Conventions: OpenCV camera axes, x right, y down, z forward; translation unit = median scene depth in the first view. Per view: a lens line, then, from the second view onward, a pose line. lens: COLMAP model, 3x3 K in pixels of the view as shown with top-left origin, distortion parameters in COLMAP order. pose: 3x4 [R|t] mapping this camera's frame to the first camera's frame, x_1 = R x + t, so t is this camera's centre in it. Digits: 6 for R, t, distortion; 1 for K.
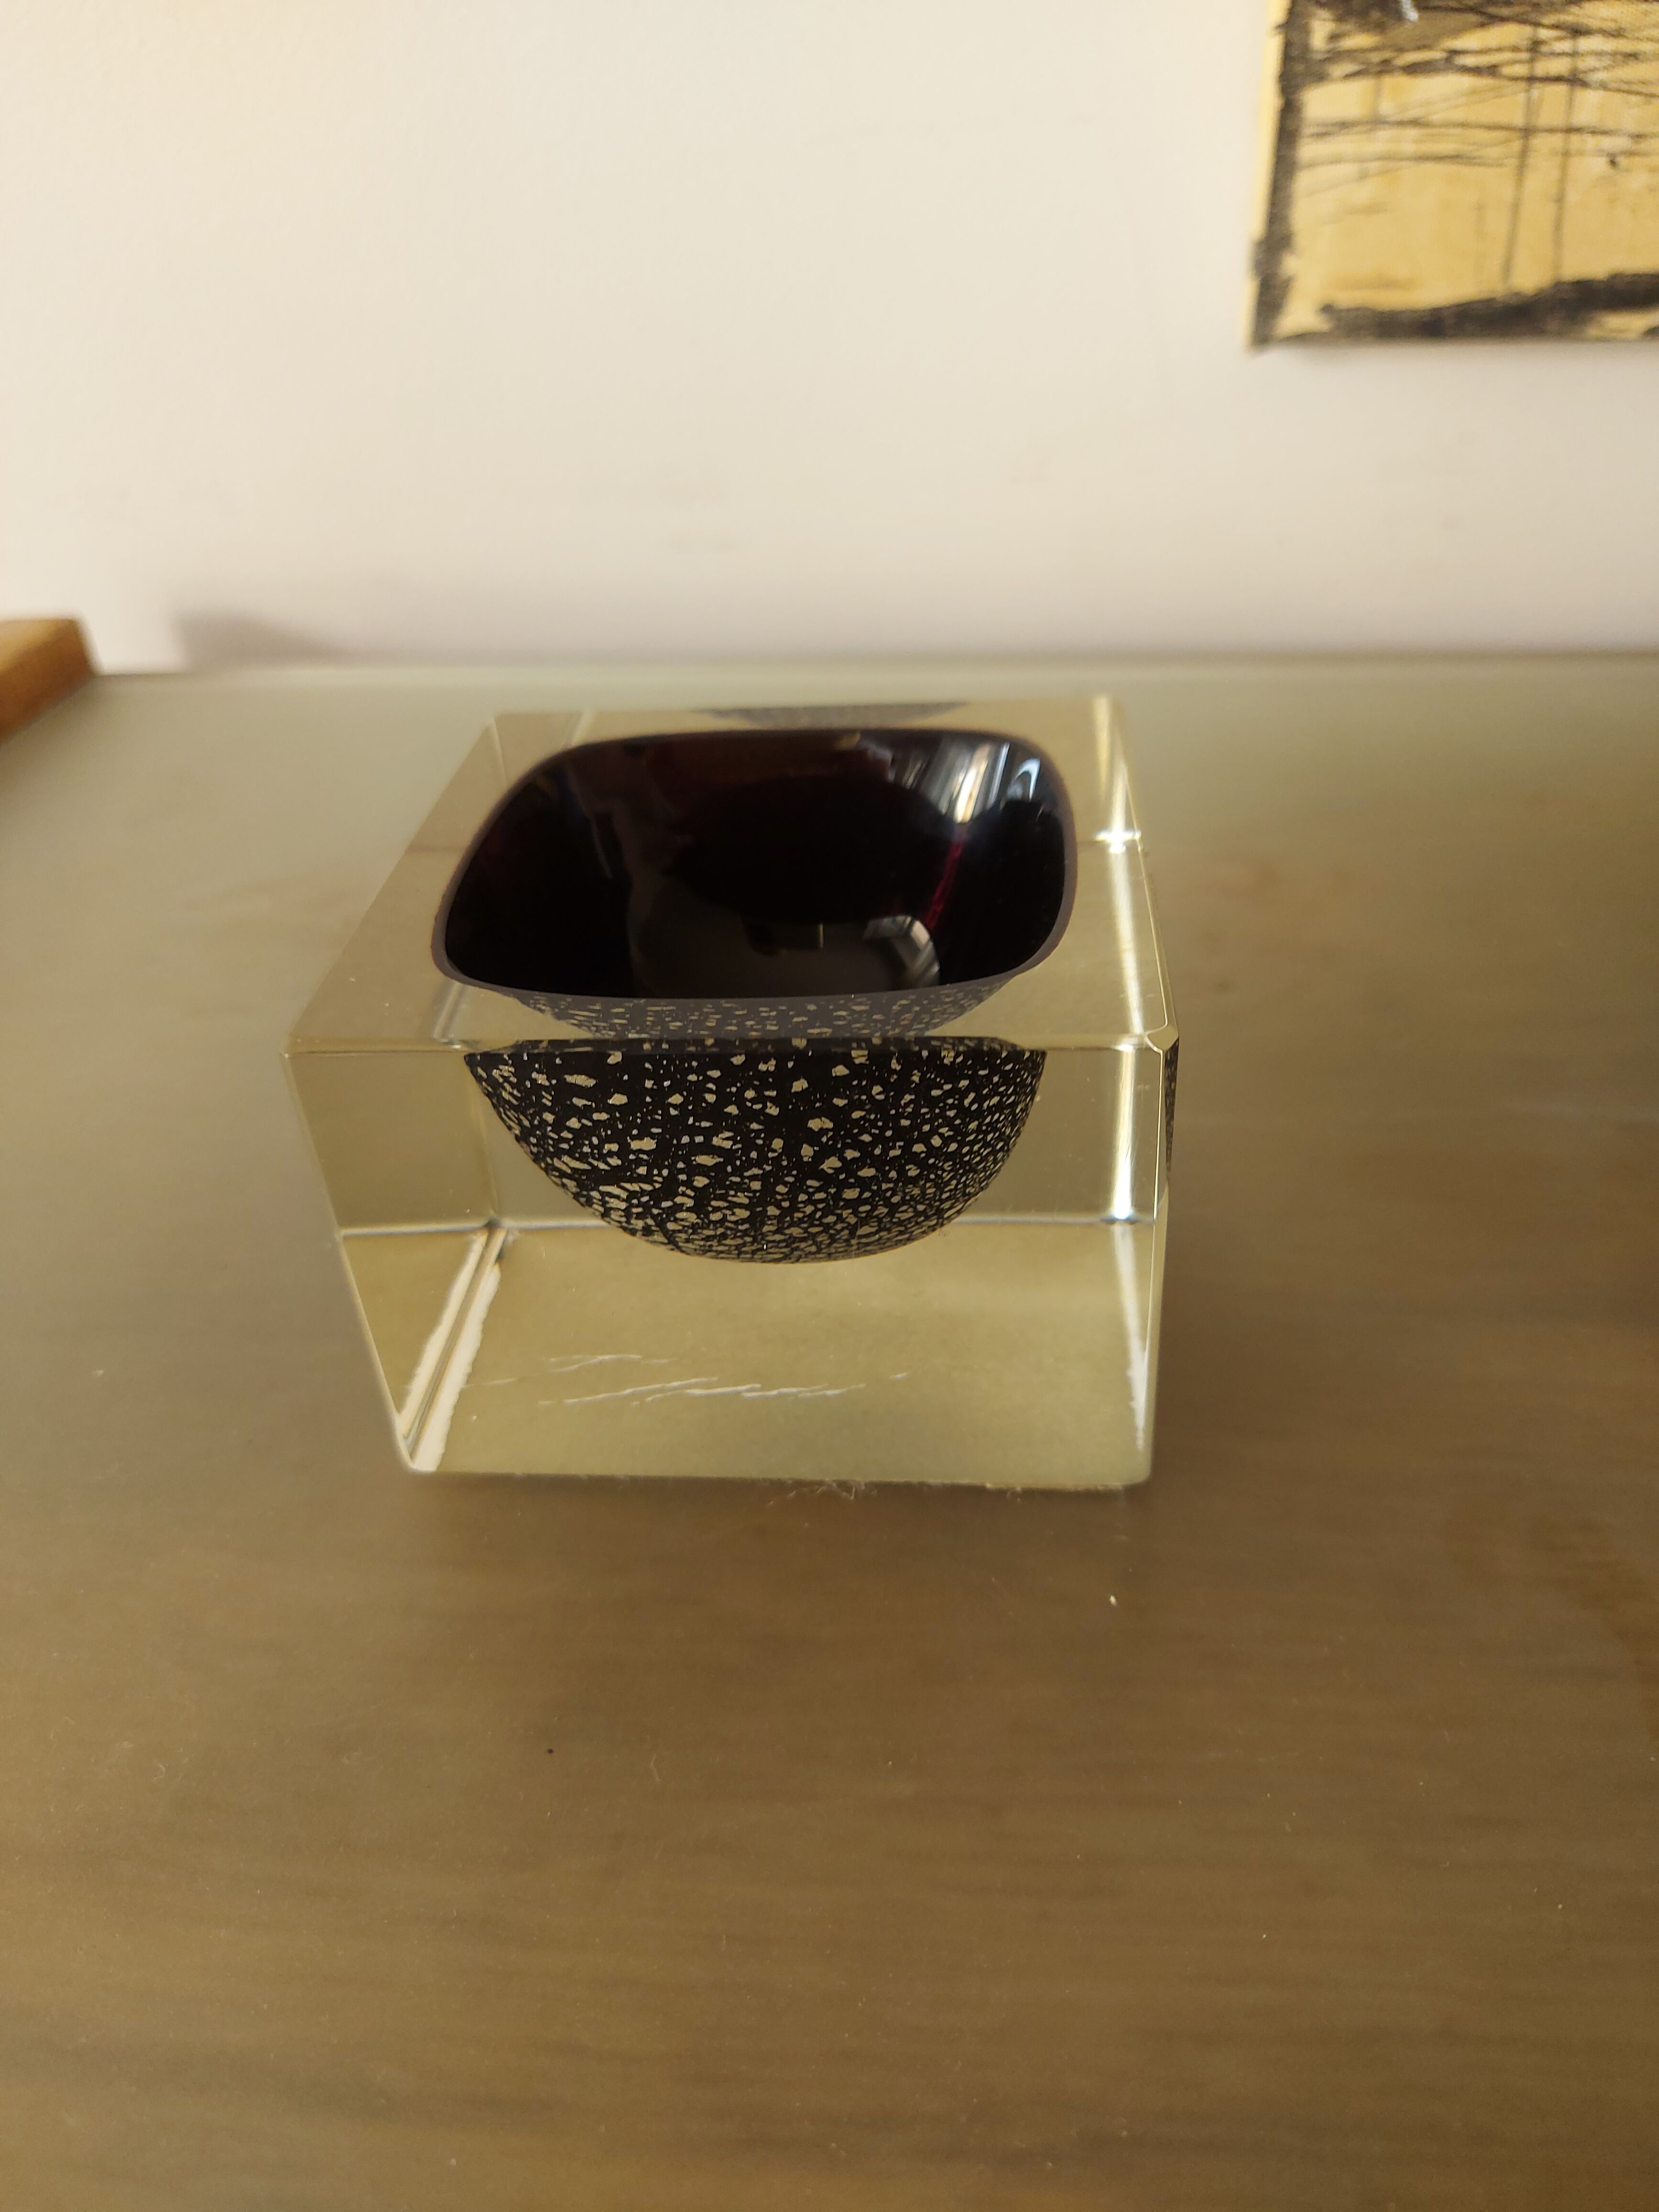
lens RADIAL K [[1671.6, 0, 833.5], [0, 1671.6, 1158.6], [0, 0, 1]] dist [-0.032921, 0.017620]
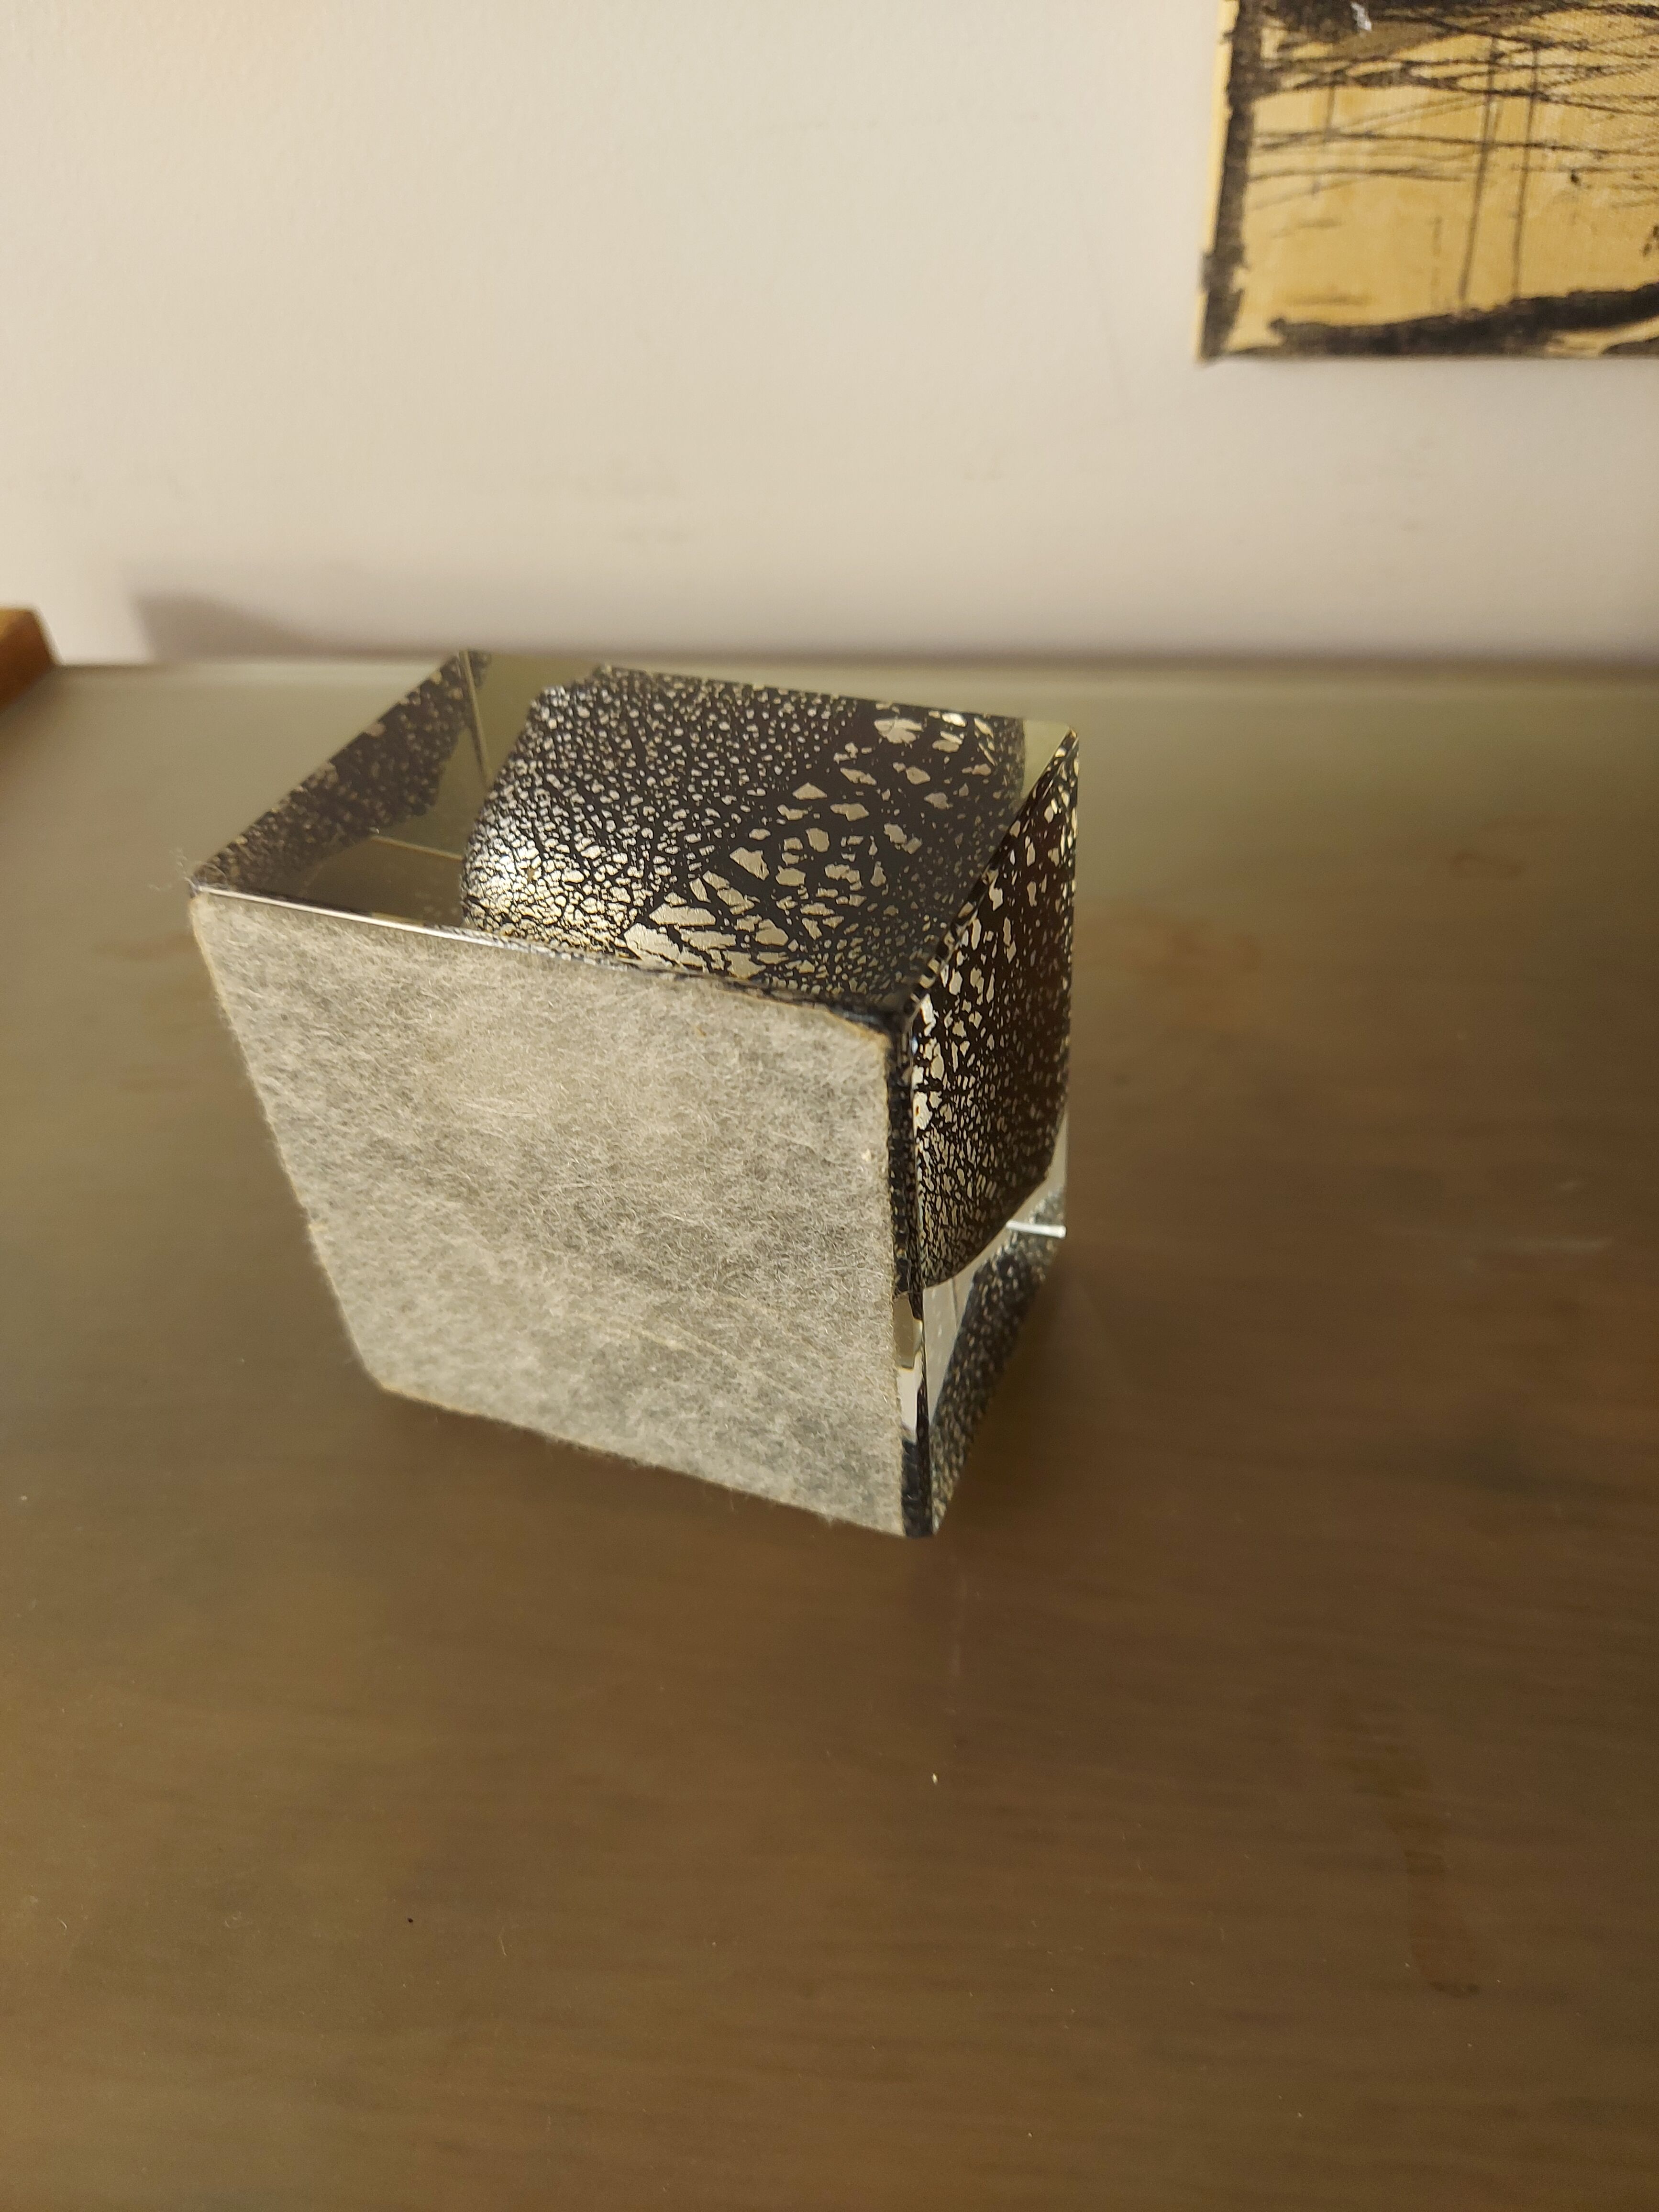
lens RADIAL K [[1654.7, 0, 830.8], [0, 1654.7, 1161.3], [0, 0, 1]] dist [-0.016421, -0.003719]
pose [[0.999762, 0.008042, -0.020264, 0.063725], [-0.005987, 0.995015, 0.099550, -0.127898], [0.020963, -0.099405, 0.994826, -0.016810]]
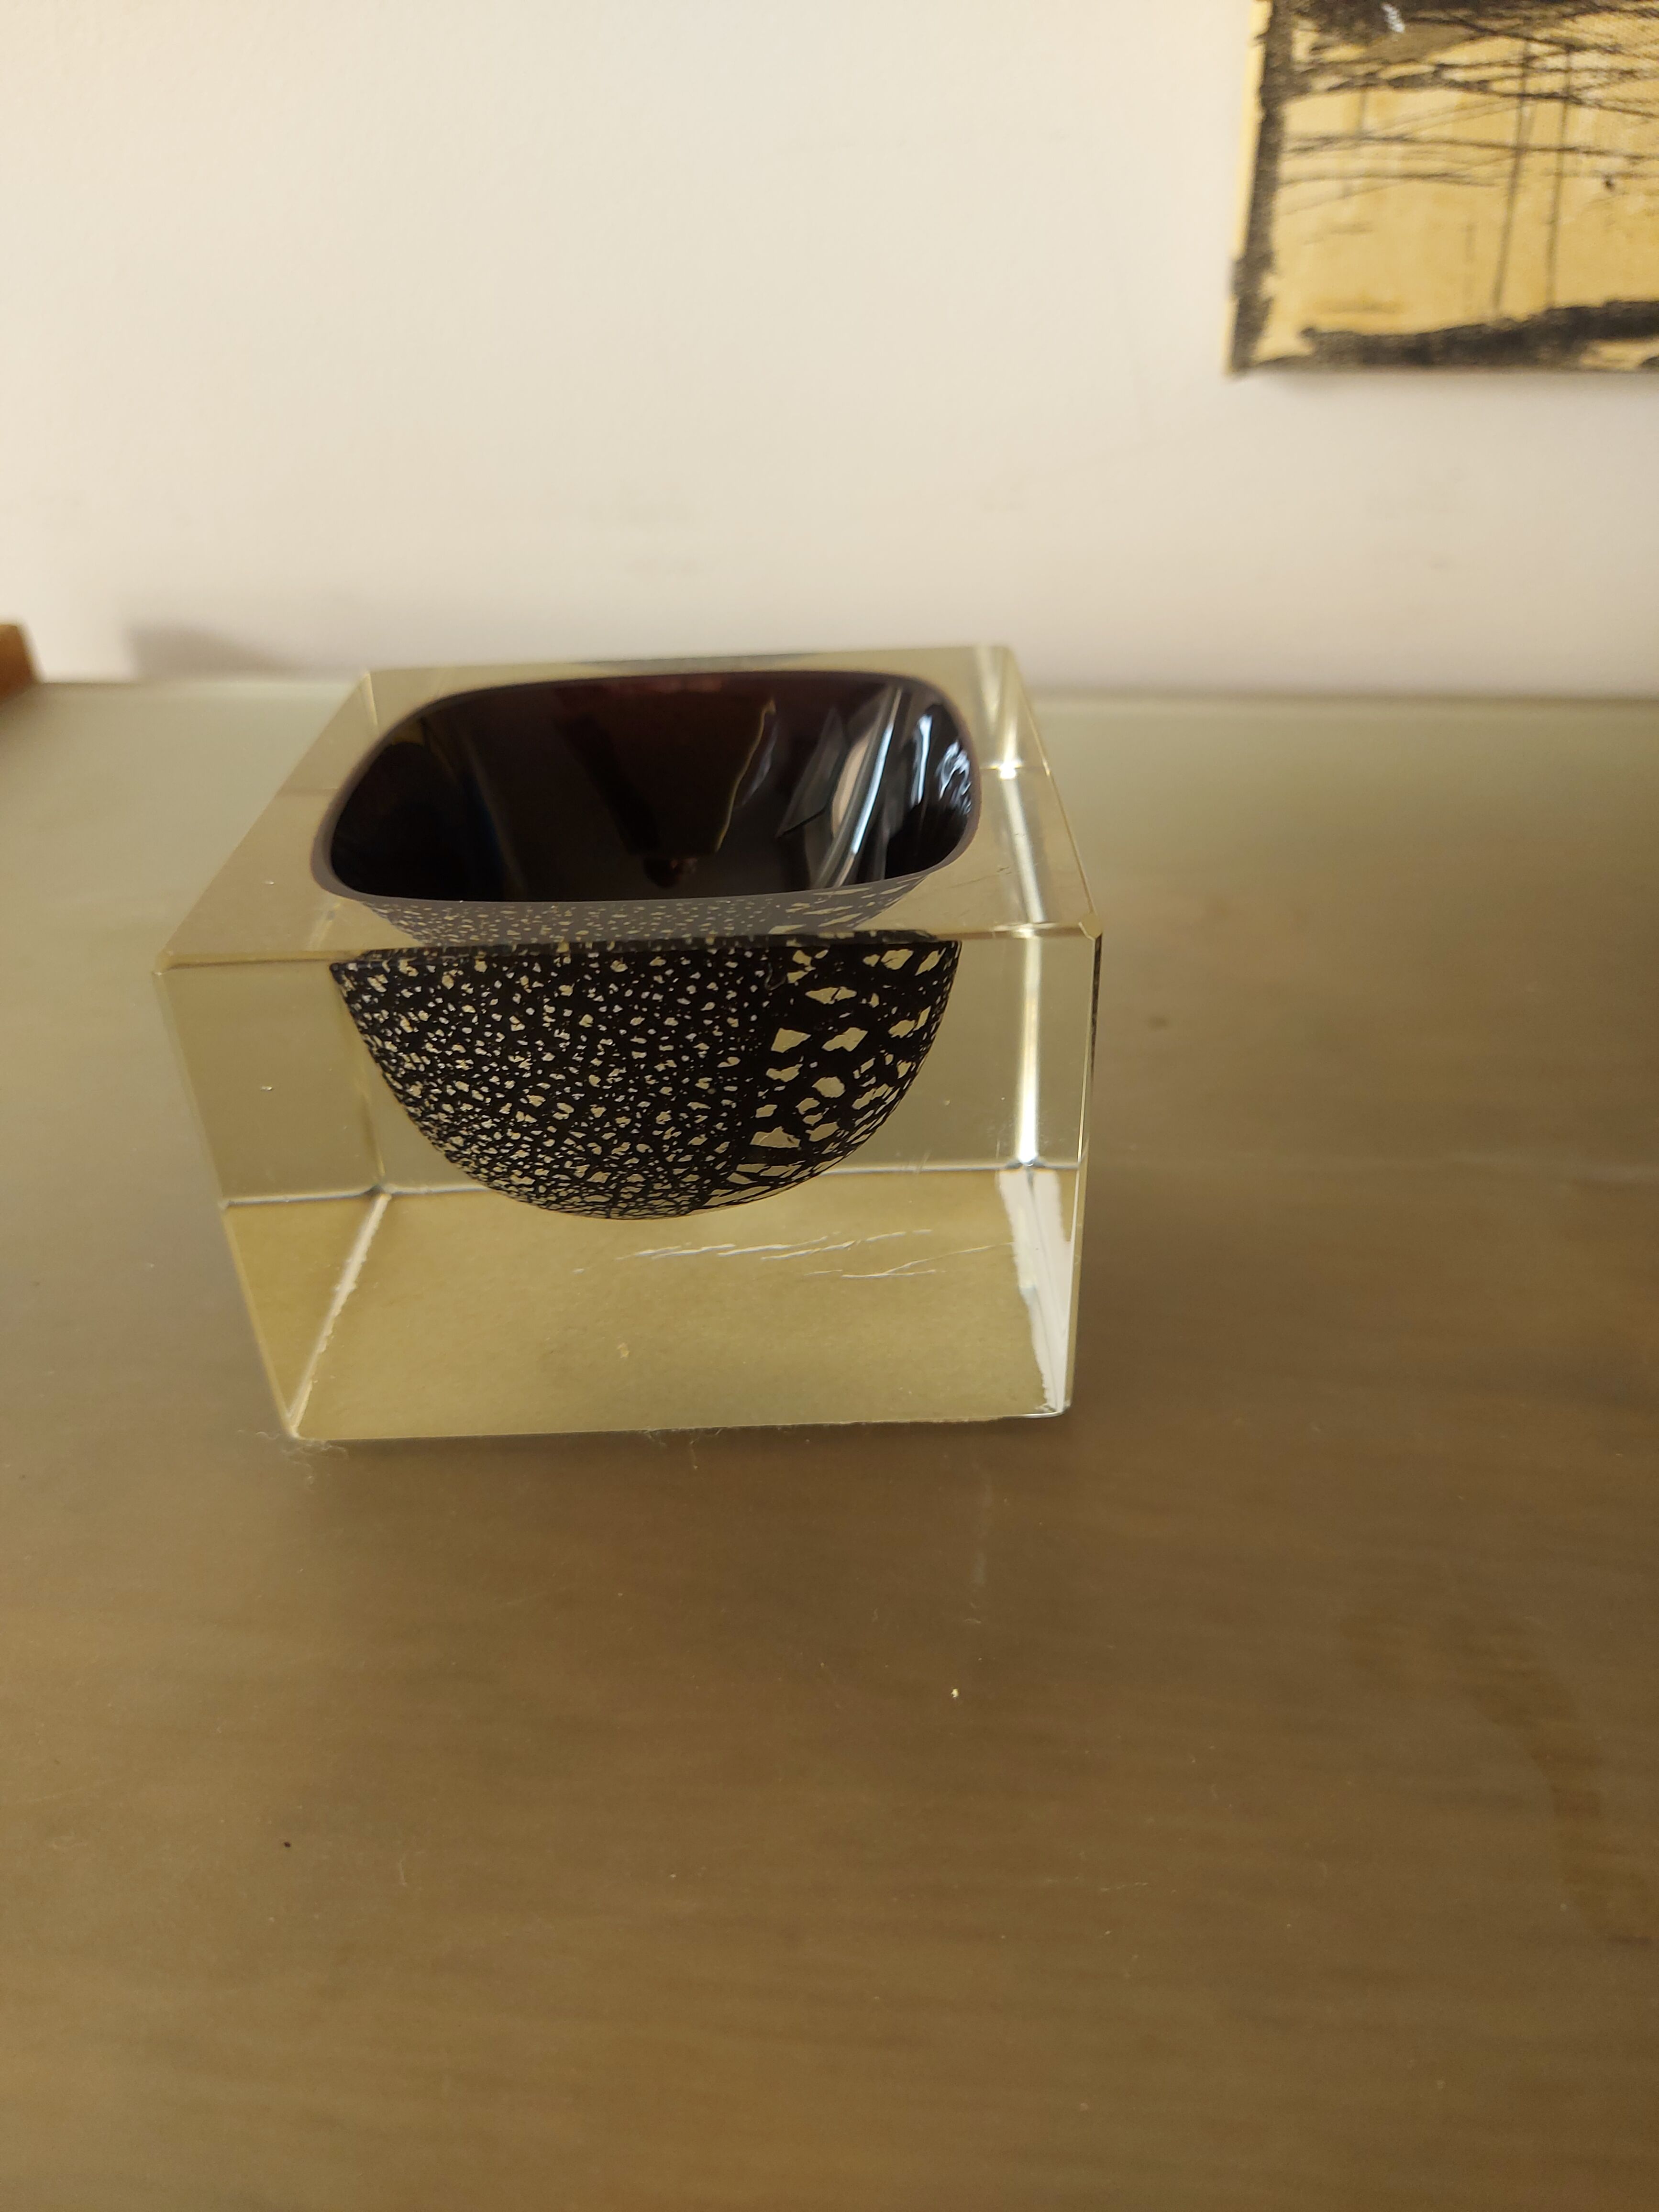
lens RADIAL K [[1671.6, 0, 833.5], [0, 1671.6, 1158.6], [0, 0, 1]] dist [-0.032921, 0.017620]
pose [[0.999353, 0.032431, -0.015561, 0.058057], [-0.033016, 0.998695, -0.038953, 0.011611], [0.014277, 0.039442, 0.999120, 0.062412]]
